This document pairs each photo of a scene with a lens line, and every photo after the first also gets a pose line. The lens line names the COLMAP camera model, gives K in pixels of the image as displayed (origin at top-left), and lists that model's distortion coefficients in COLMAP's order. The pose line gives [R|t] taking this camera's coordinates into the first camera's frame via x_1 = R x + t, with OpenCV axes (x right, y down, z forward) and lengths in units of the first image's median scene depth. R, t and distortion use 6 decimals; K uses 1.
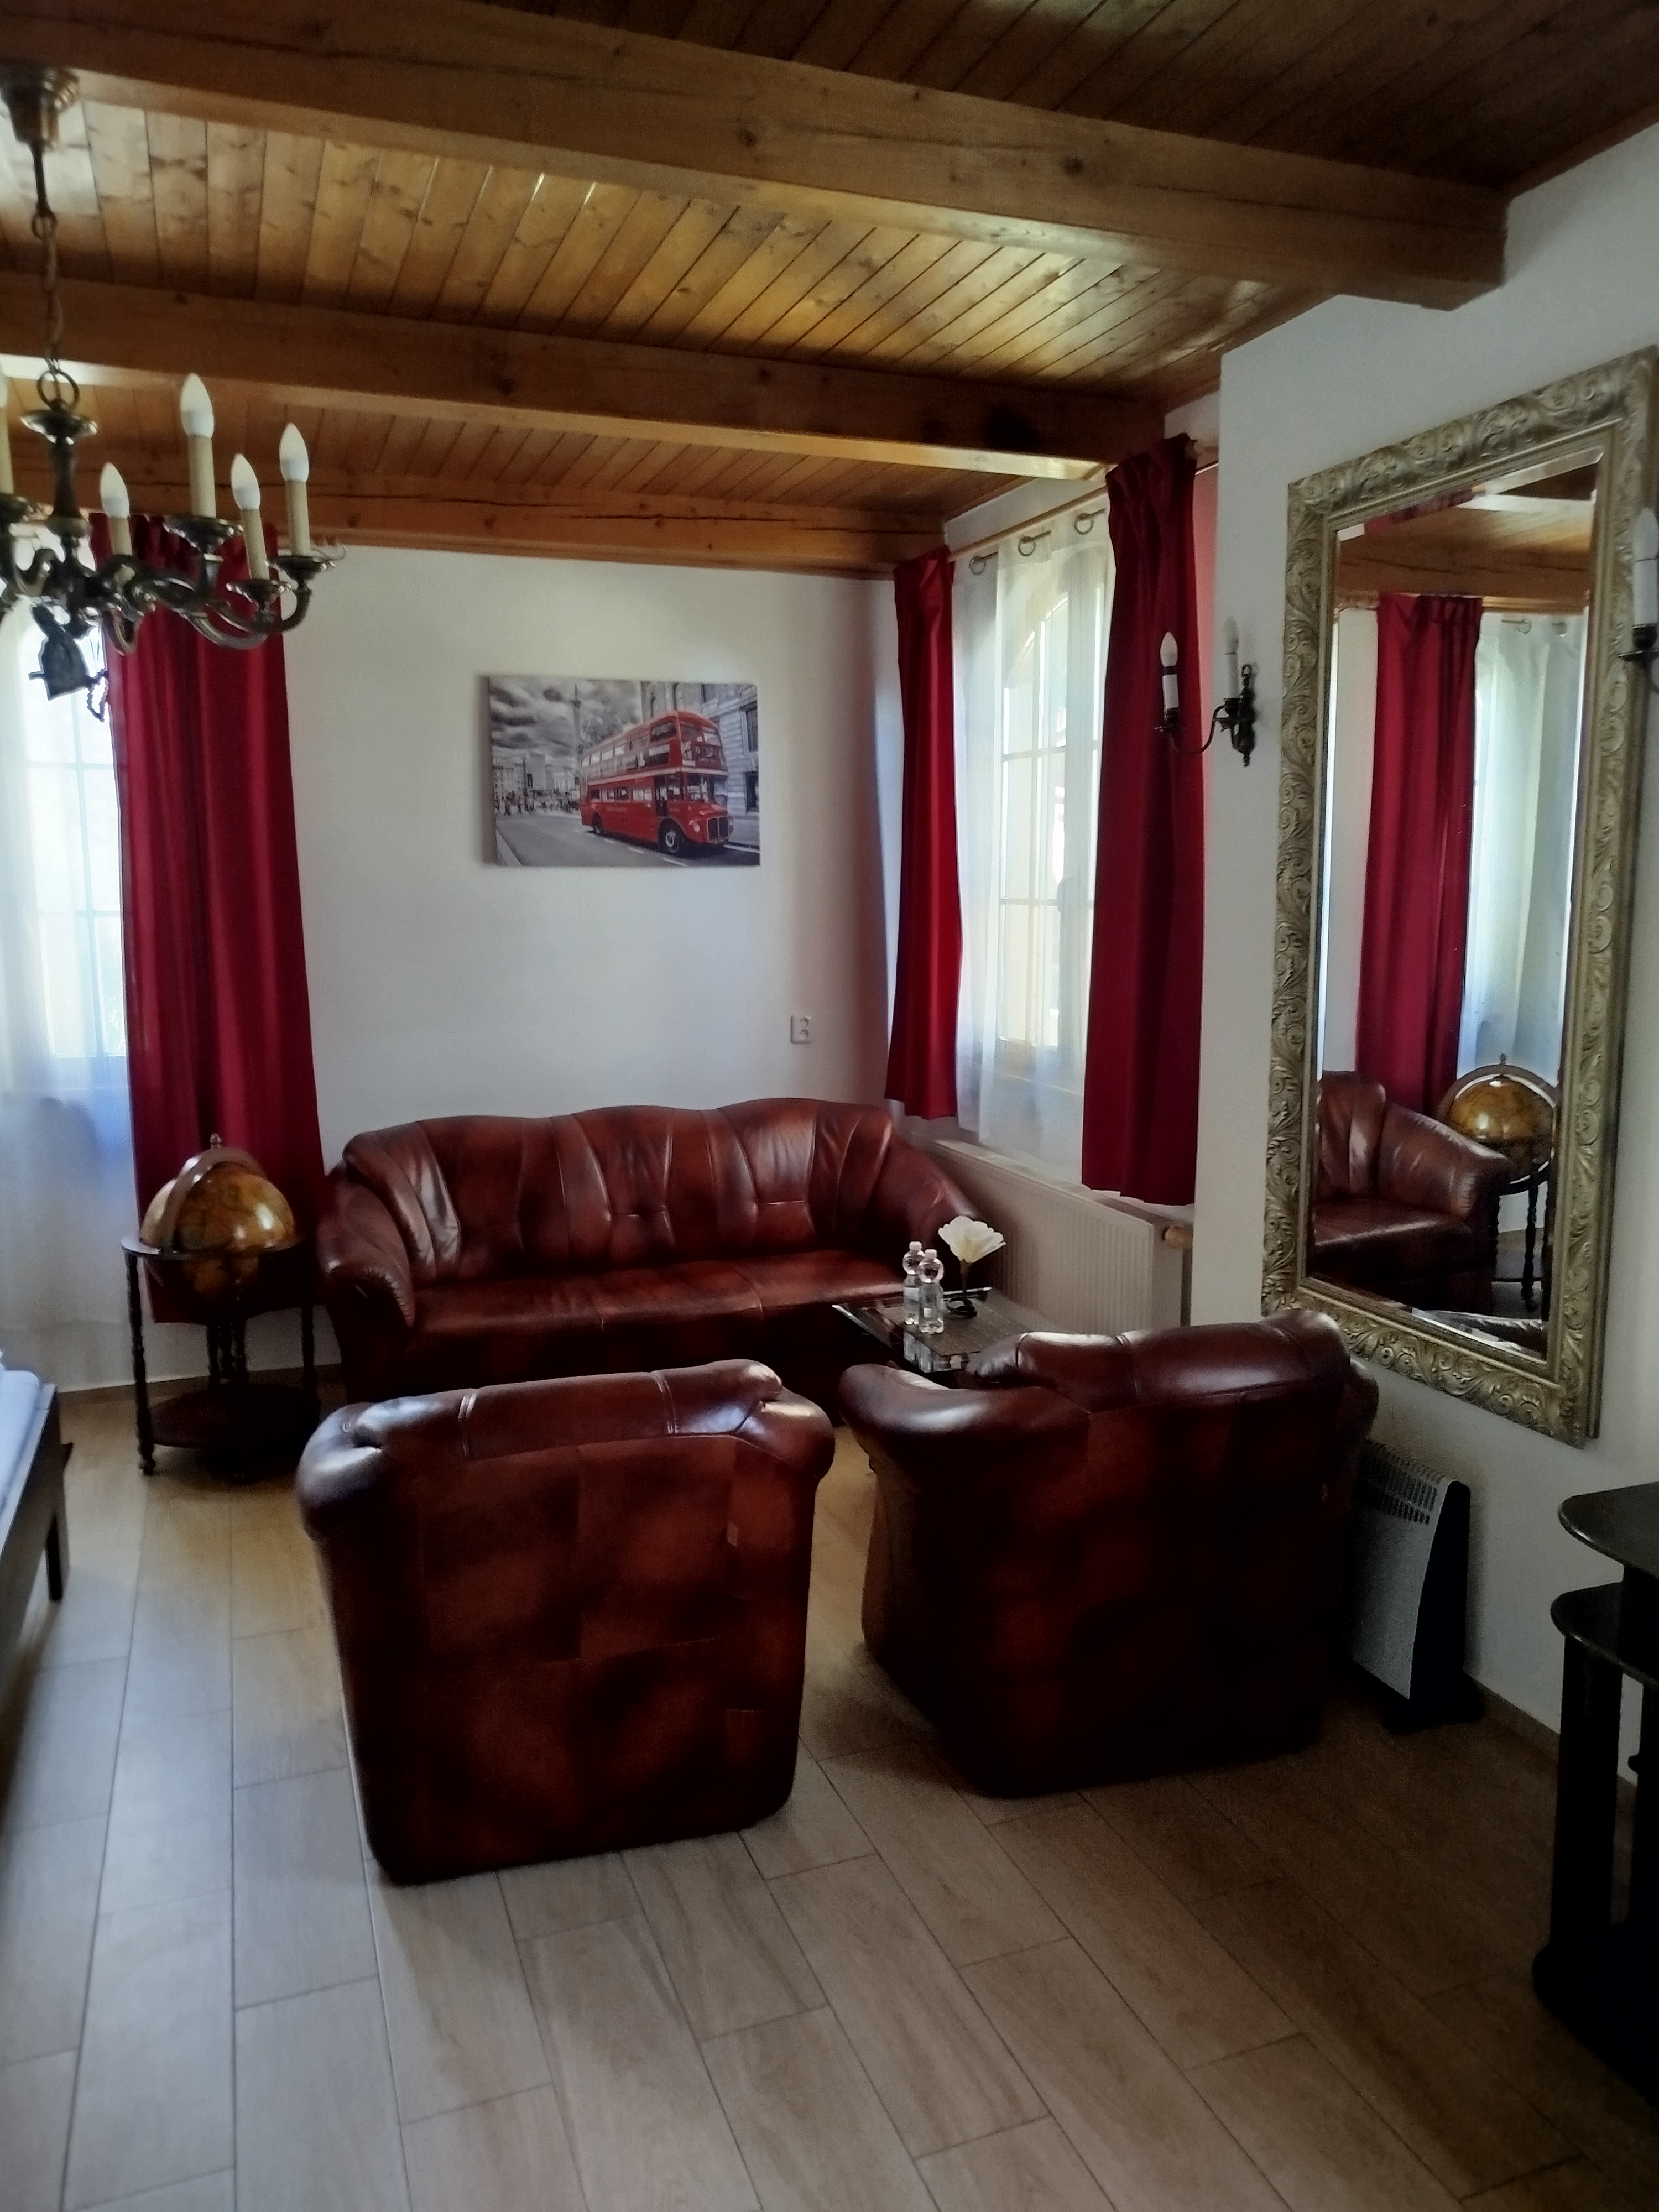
lens RADIAL K [[1557.5, 0, 836.8], [0, 1557.5, 1101.3], [0, 0, 1]] dist [0.015174, -0.004124]
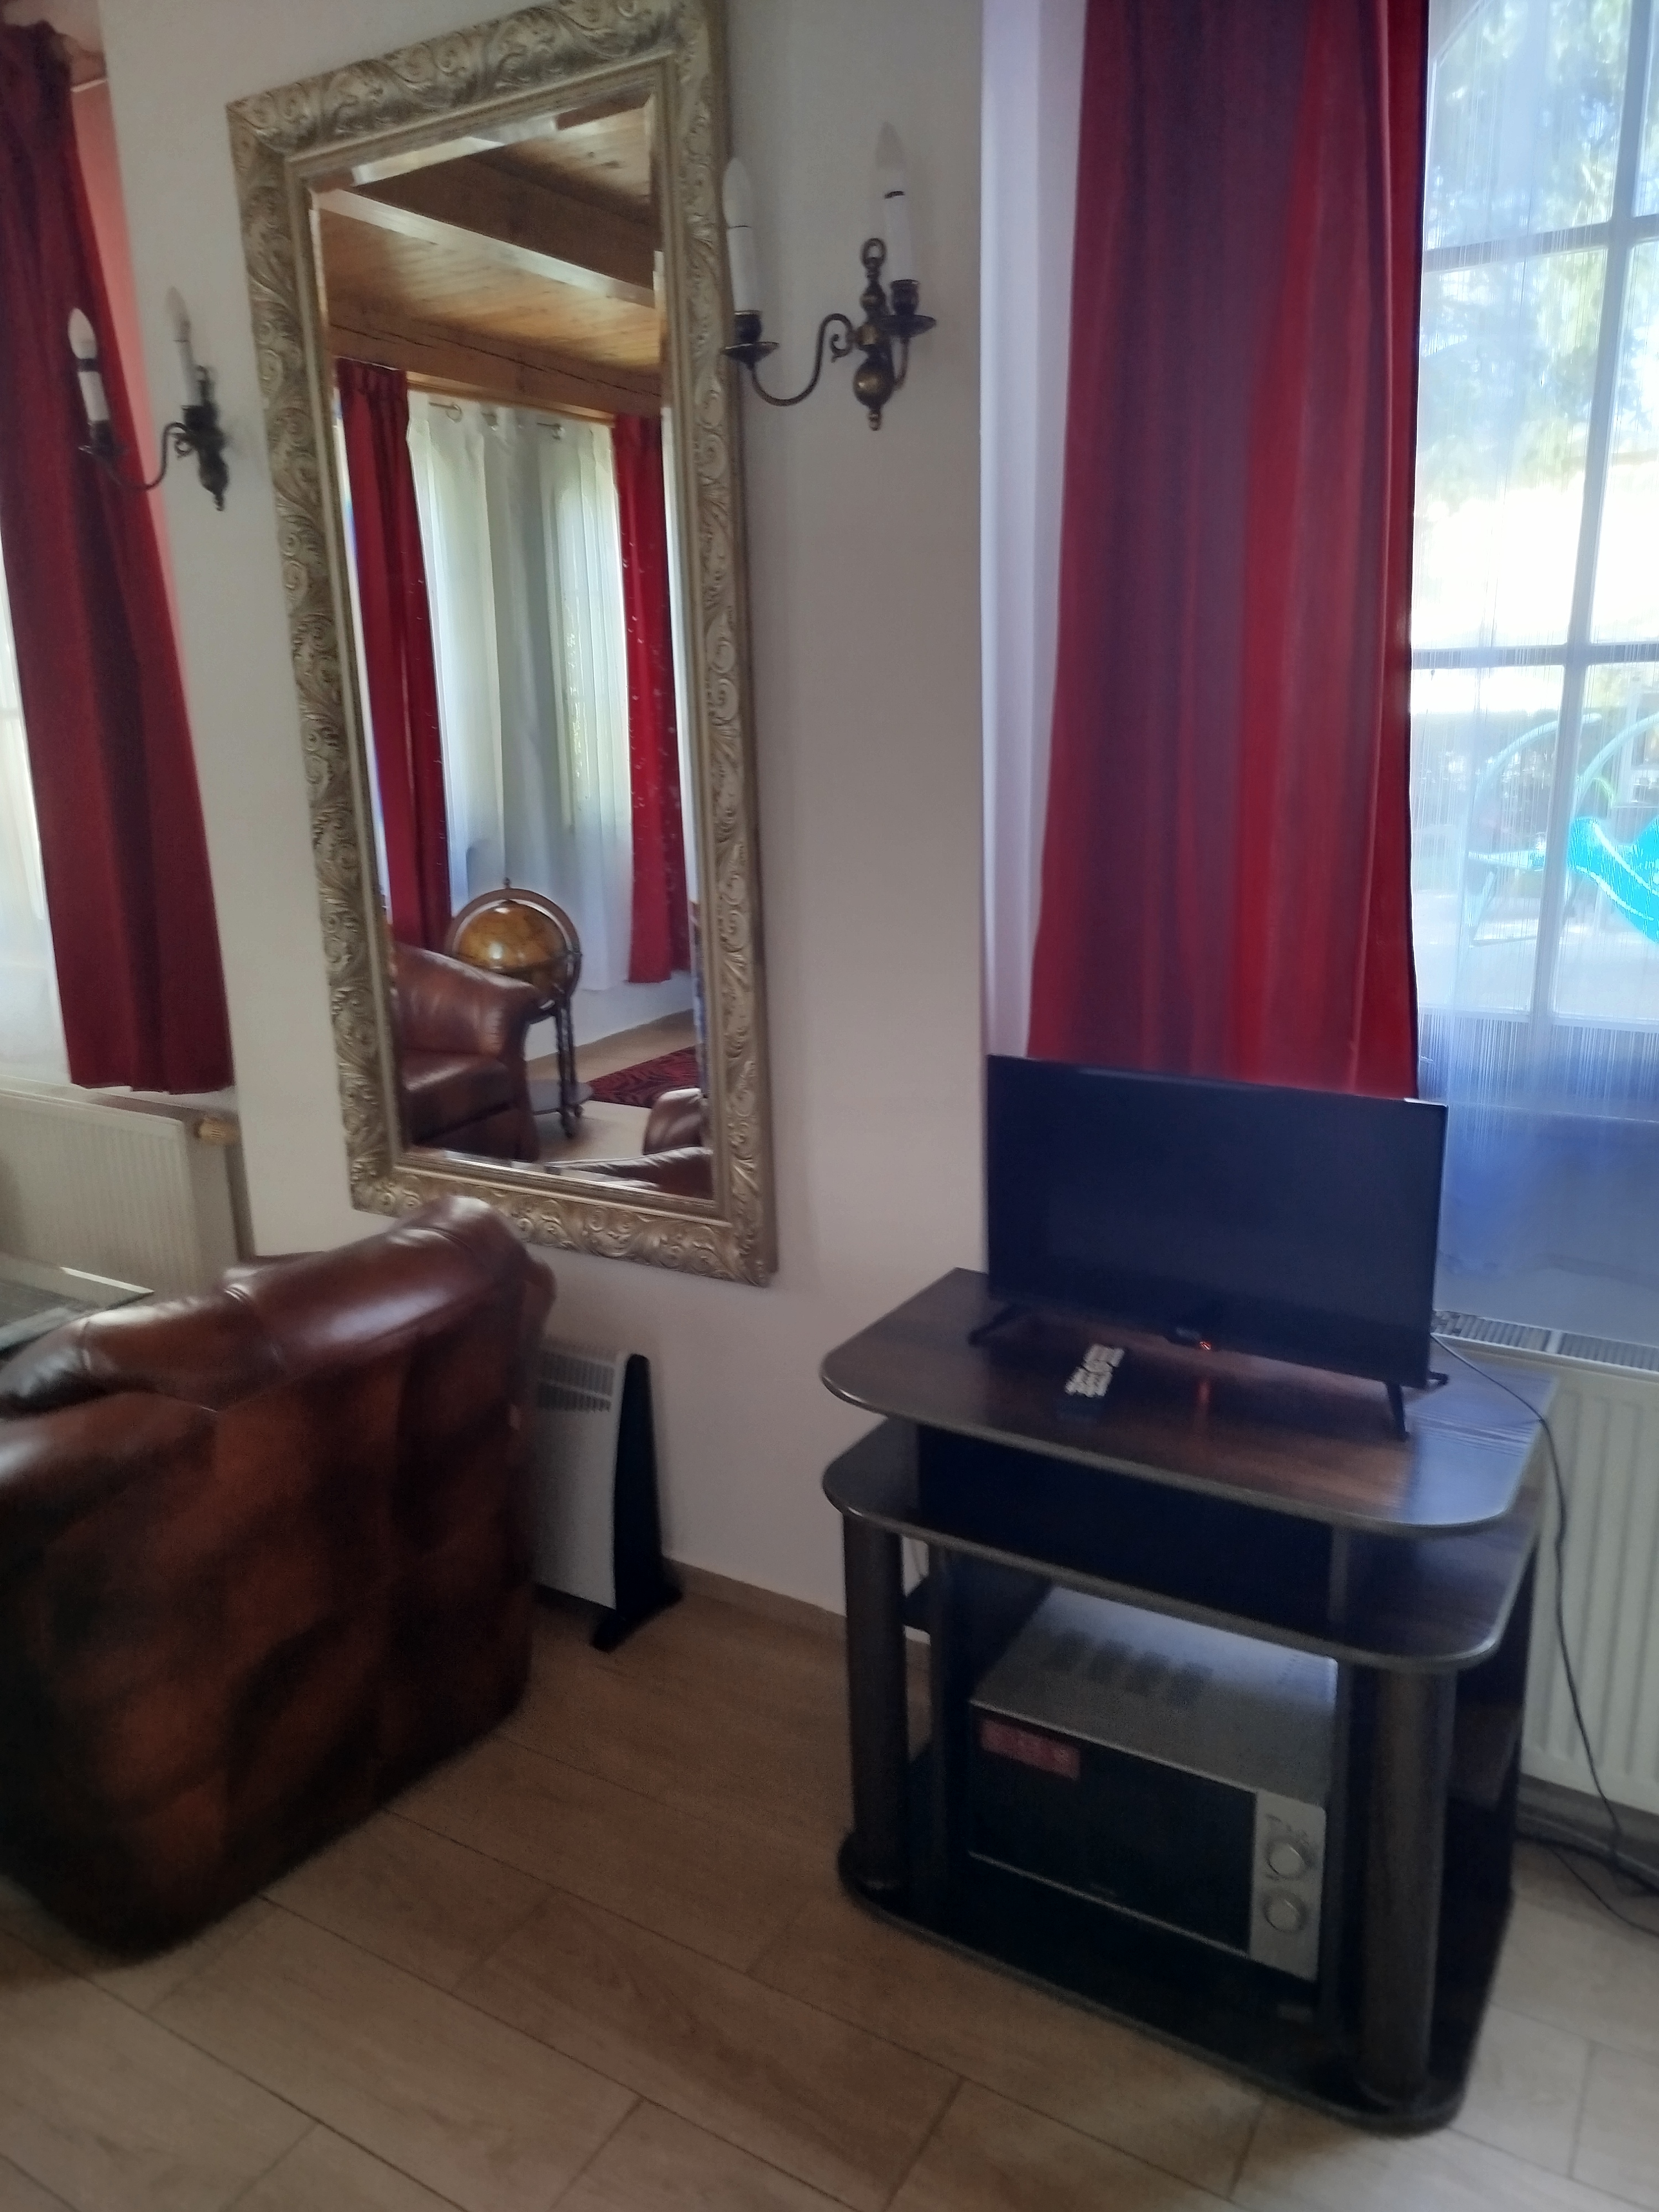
lens RADIAL K [[1557.5, 0, 845.7], [0, 1557.5, 1119.3], [0, 0, 1]] dist [0.015174, -0.004124]
pose [[0.781563, -0.170714, 0.600013, -0.010225], [0.106140, 0.984194, 0.141765, 0.003527], [-0.614730, -0.047113, 0.787329, 0.242102]]
